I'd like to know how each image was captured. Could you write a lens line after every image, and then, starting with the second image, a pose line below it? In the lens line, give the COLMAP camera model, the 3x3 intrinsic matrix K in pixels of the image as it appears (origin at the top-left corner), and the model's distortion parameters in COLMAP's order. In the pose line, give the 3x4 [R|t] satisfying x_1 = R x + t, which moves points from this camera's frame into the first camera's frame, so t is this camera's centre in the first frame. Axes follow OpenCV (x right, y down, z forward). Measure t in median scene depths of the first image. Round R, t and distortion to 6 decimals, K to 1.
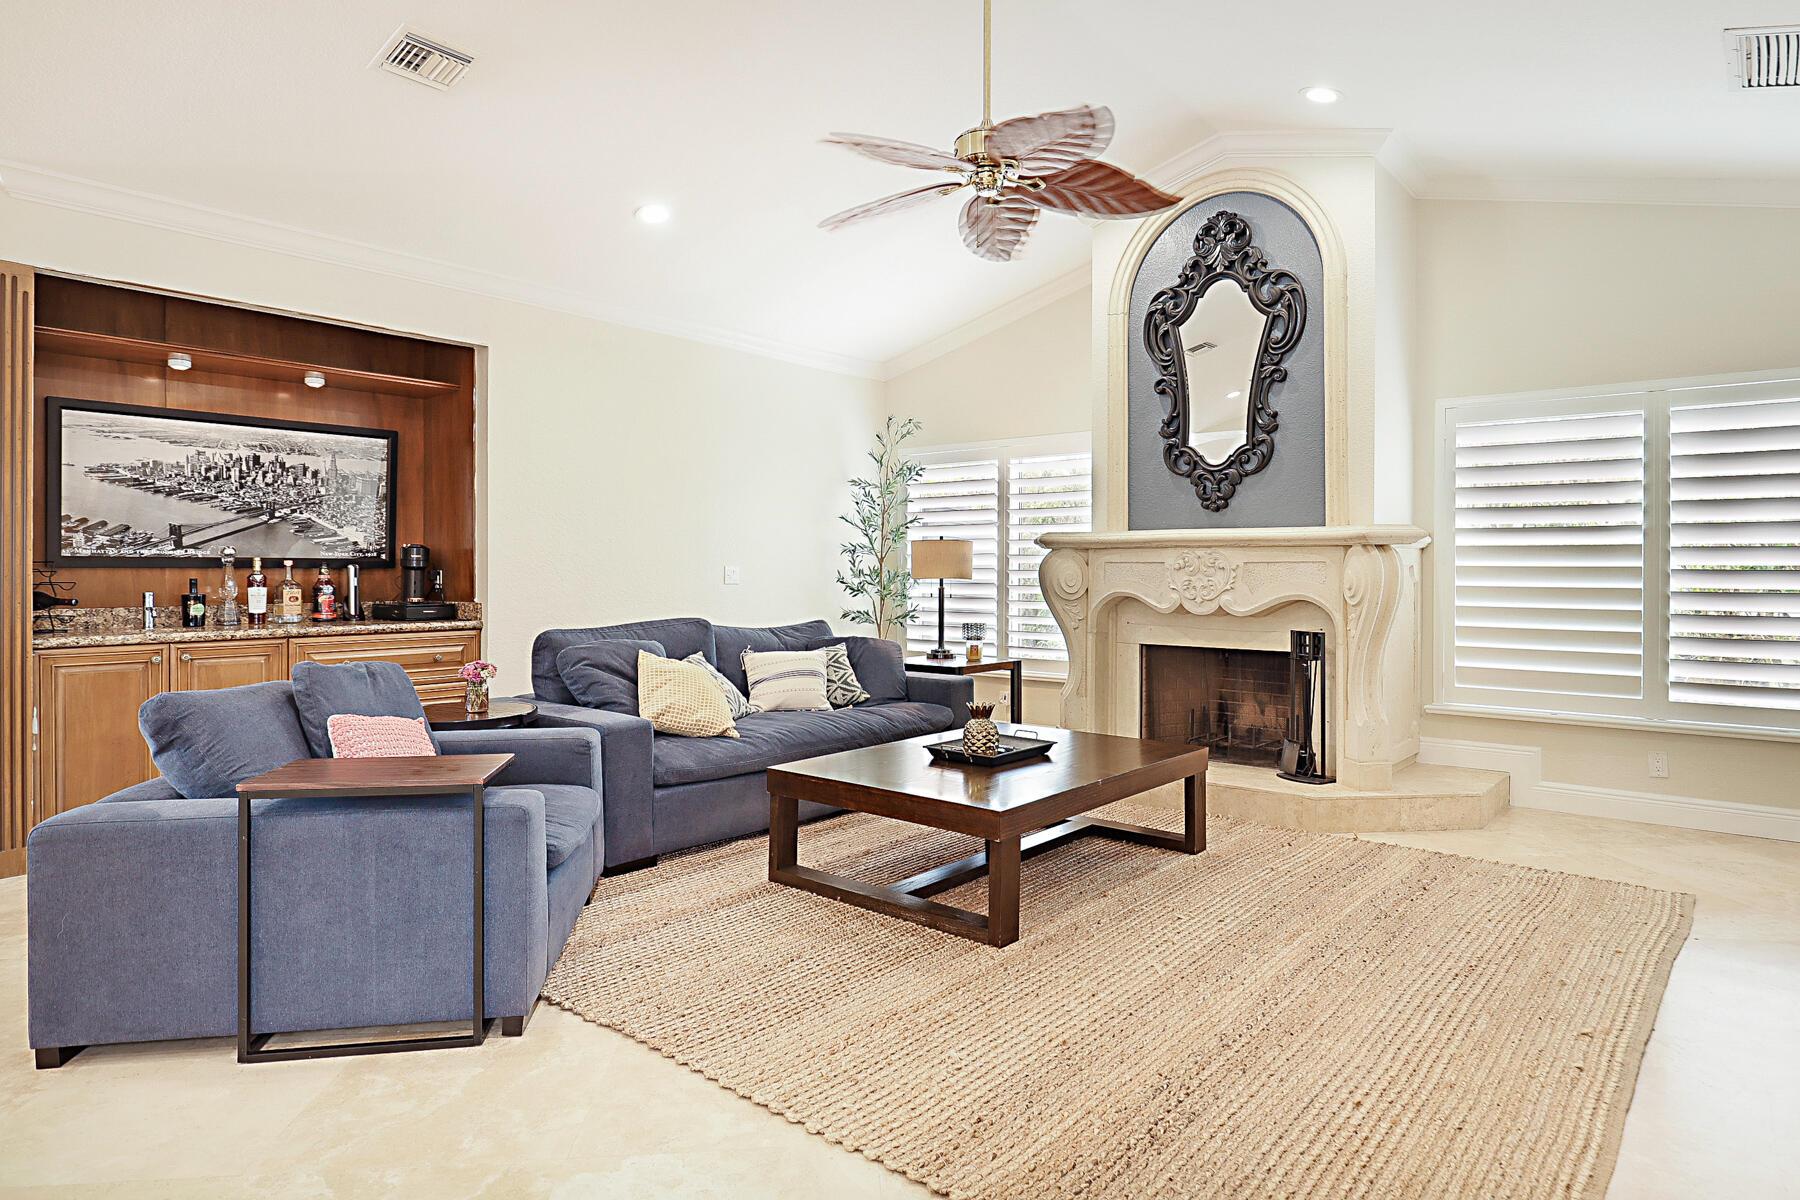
lens RADIAL K [[1016.0, 0, 958.0], [0, 1016.0, 563.9], [0, 0, 1]] dist [0.001575, 0.000972]
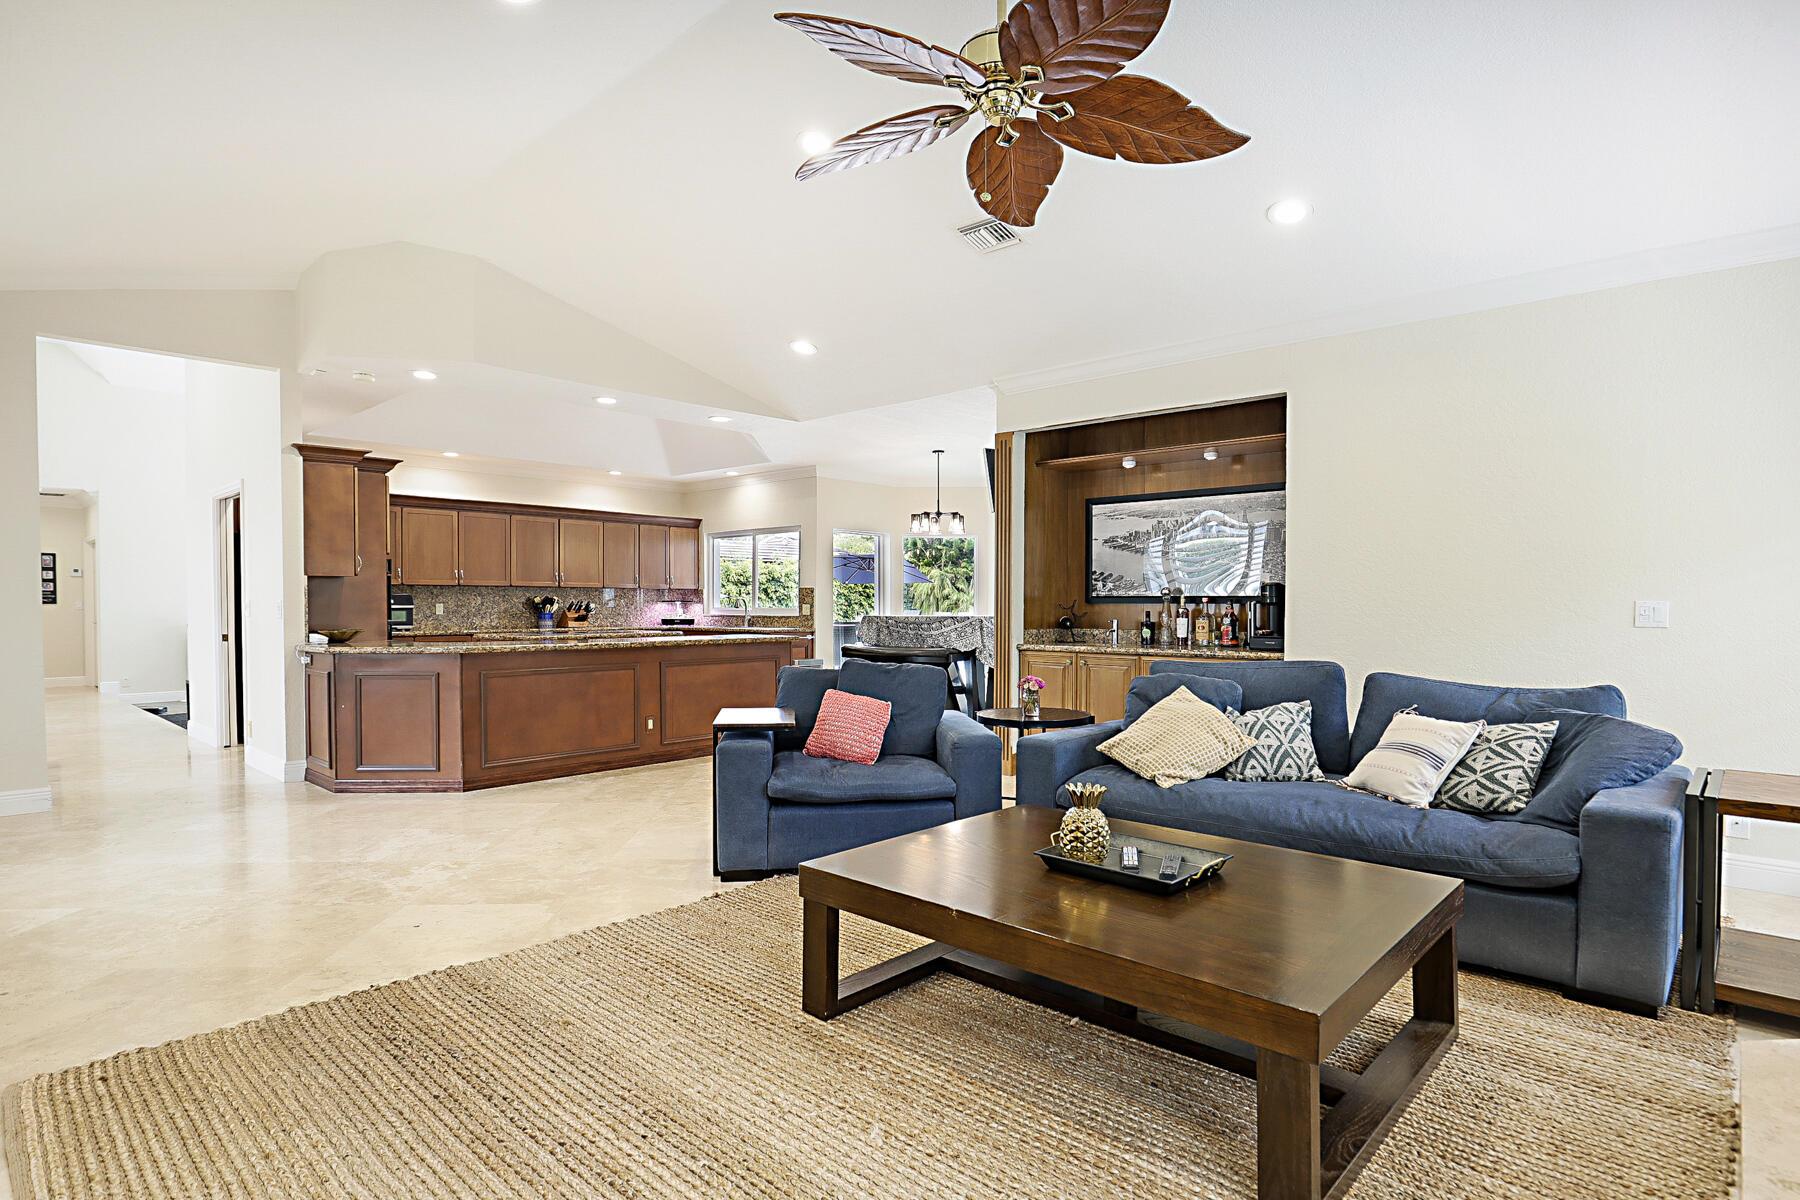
lens RADIAL K [[928.1, 0, 900.0], [0, 928.1, 600.0], [0, 0, 1]] dist [0.002005, 0.000049]
pose [[-0.069649, -0.003871, -0.997564, 0.595850], [0.004727, 0.999980, -0.004210, 0.002965], [0.997560, -0.005009, -0.069629, 0.770826]]
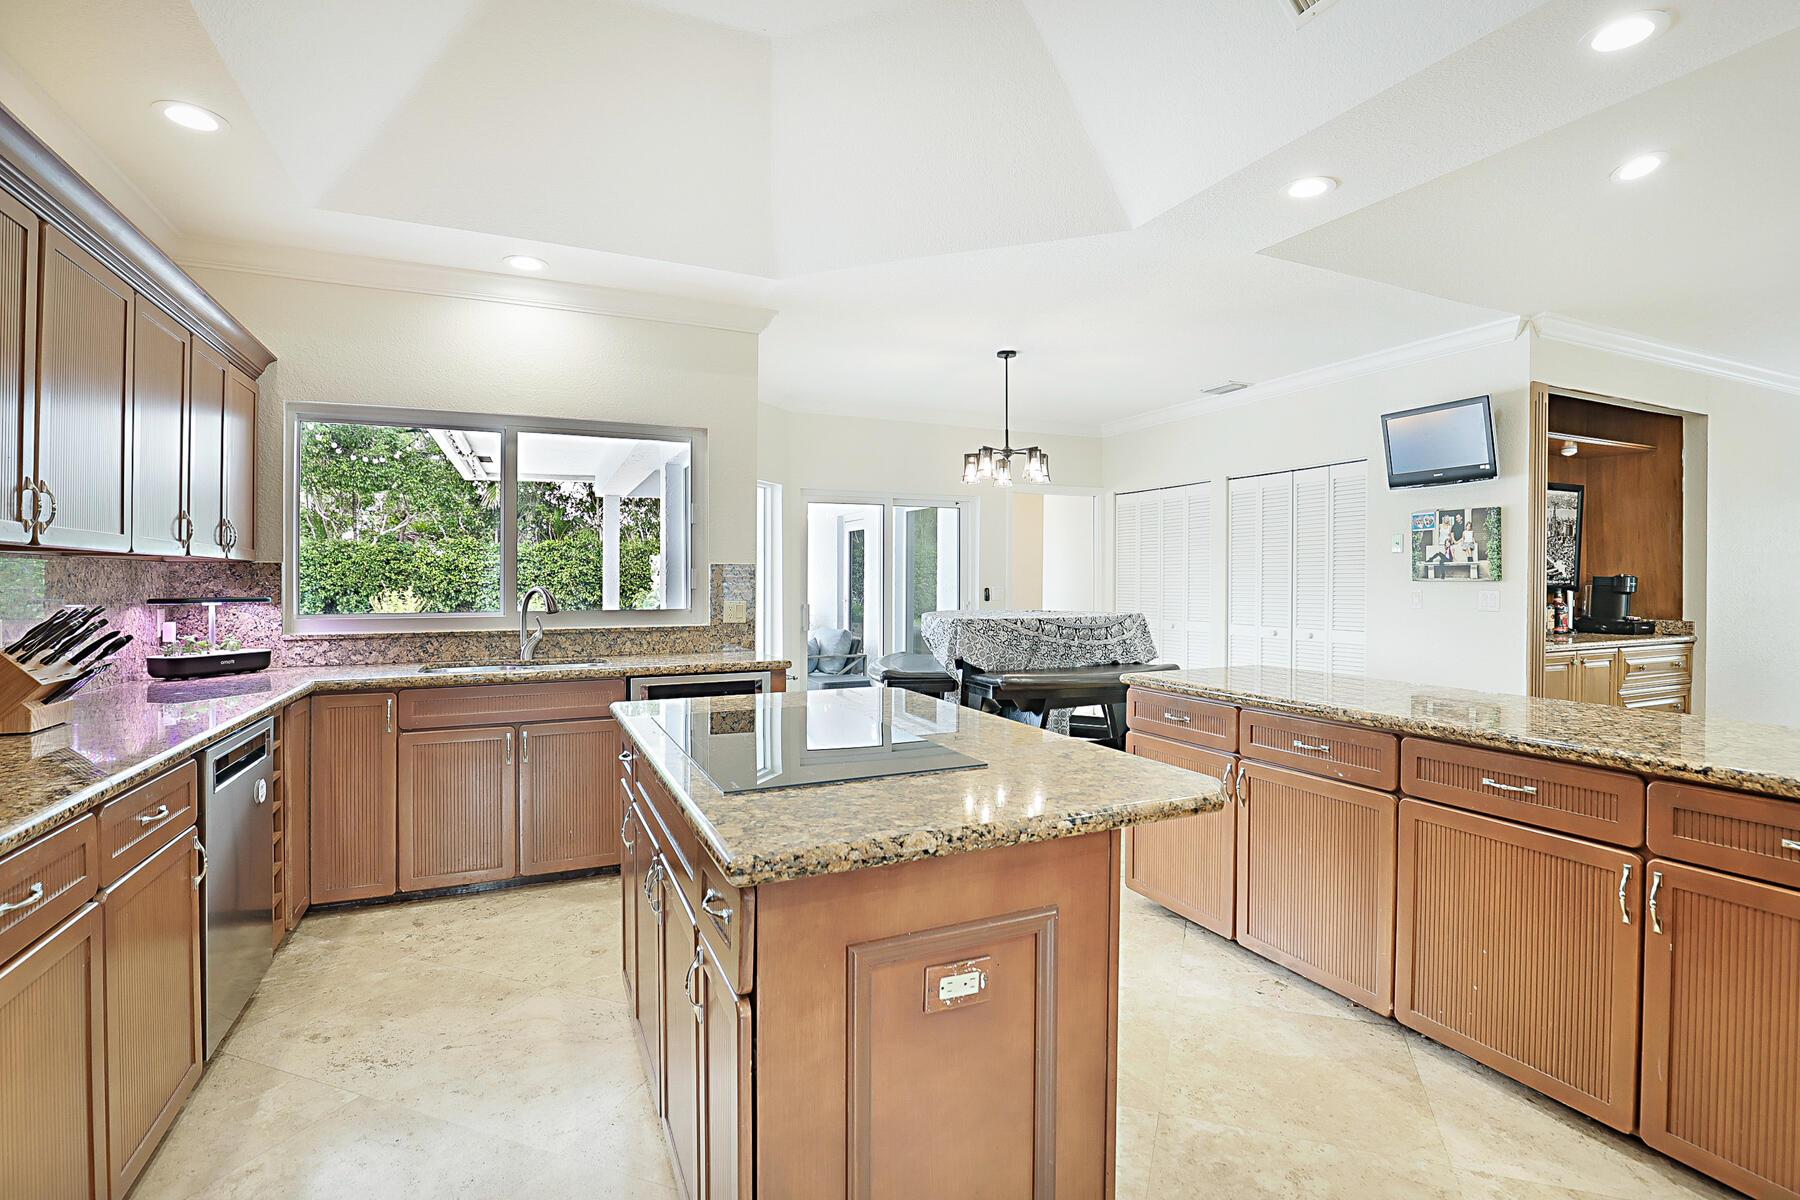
lens RADIAL K [[858.9, 0, 924.1], [0, 858.9, 574.6], [0, 0, 1]] dist [-0.025208, -0.000134]
pose [[0.898857, -0.004113, -0.438223, -0.991907], [0.004442, 0.999990, -0.000274, -0.025190], [0.438220, -0.001700, 0.898866, -0.378964]]
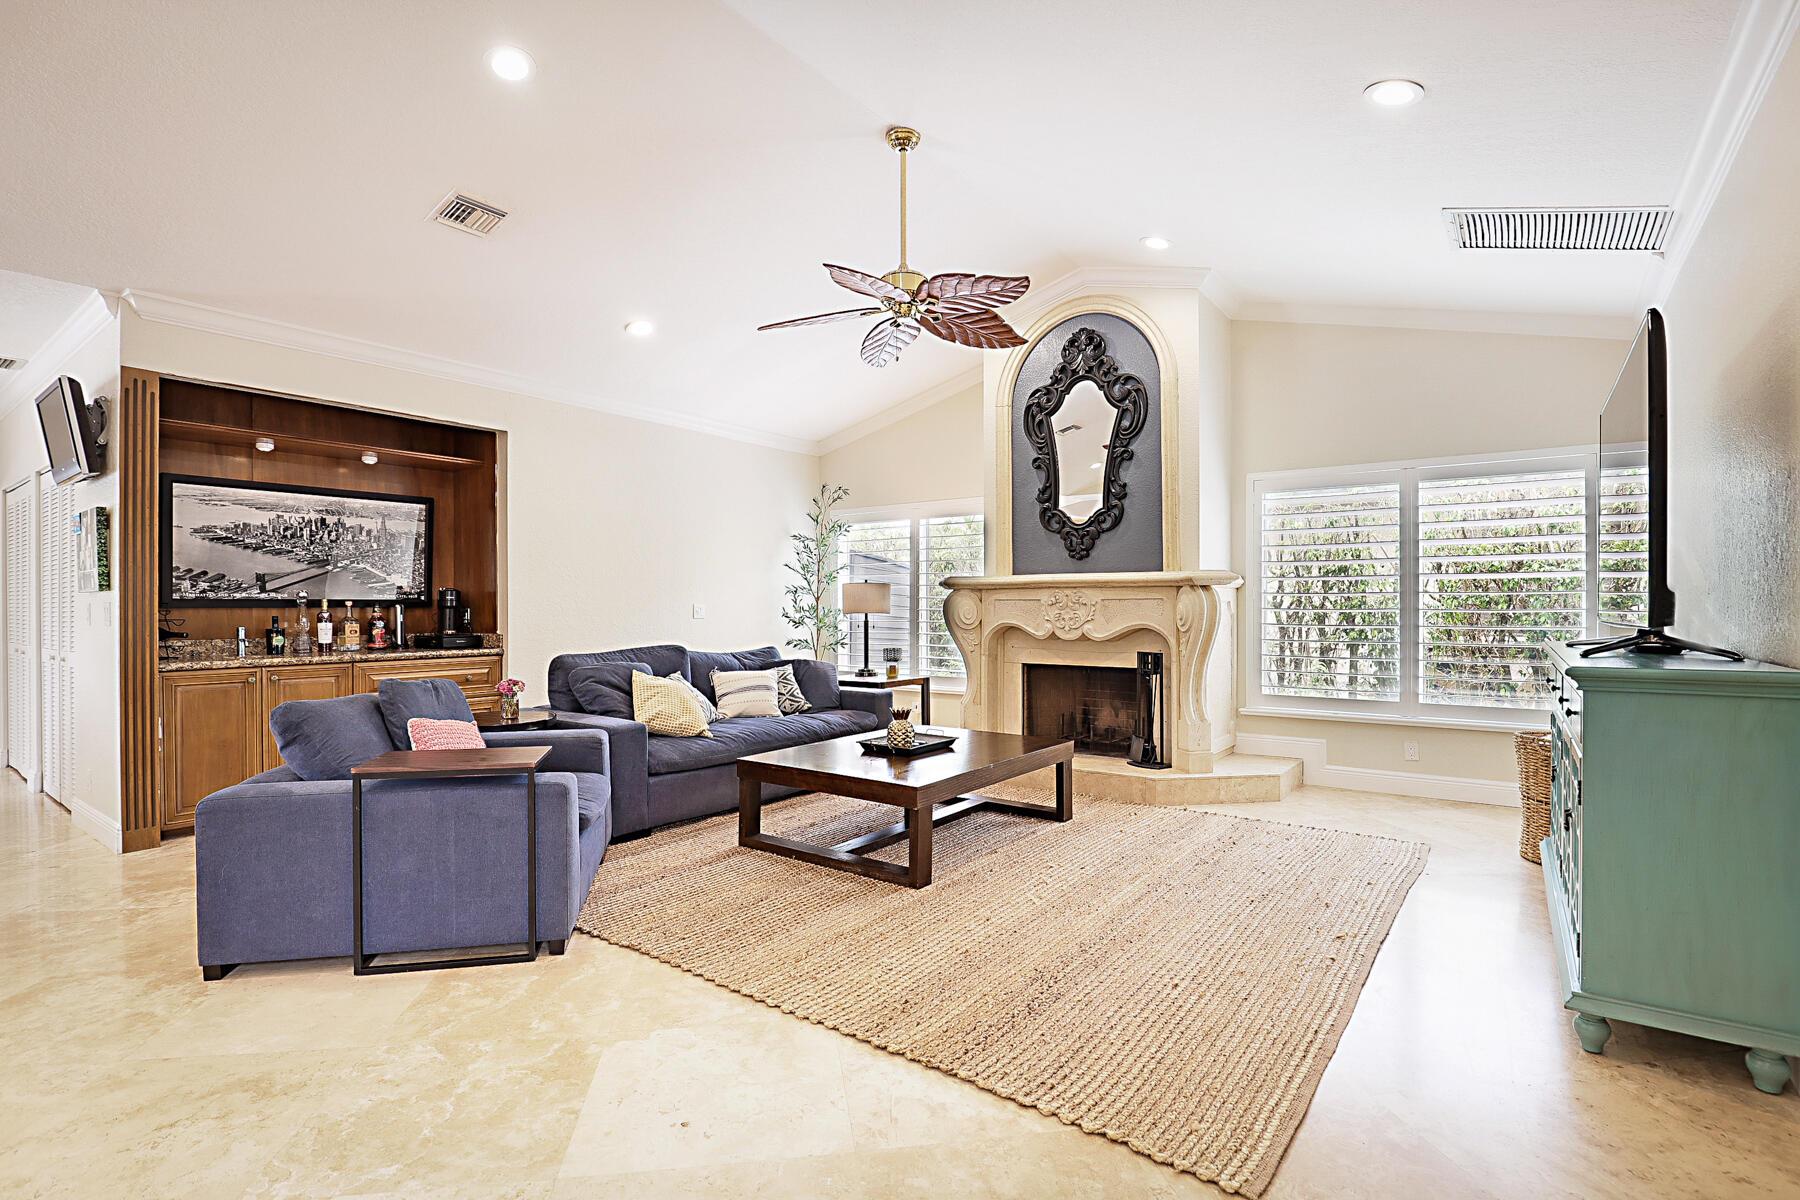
lens RADIAL K [[843.1, 0, 900.0], [0, 843.1, 600.0], [0, 0, 1]] dist [-0.002454, -0.000341]
pose [[0.999474, -0.004686, 0.032091, -0.010471], [0.004742, 0.999987, -0.001668, -0.000140], [-0.032082, 0.001819, 0.999484, -0.071562]]
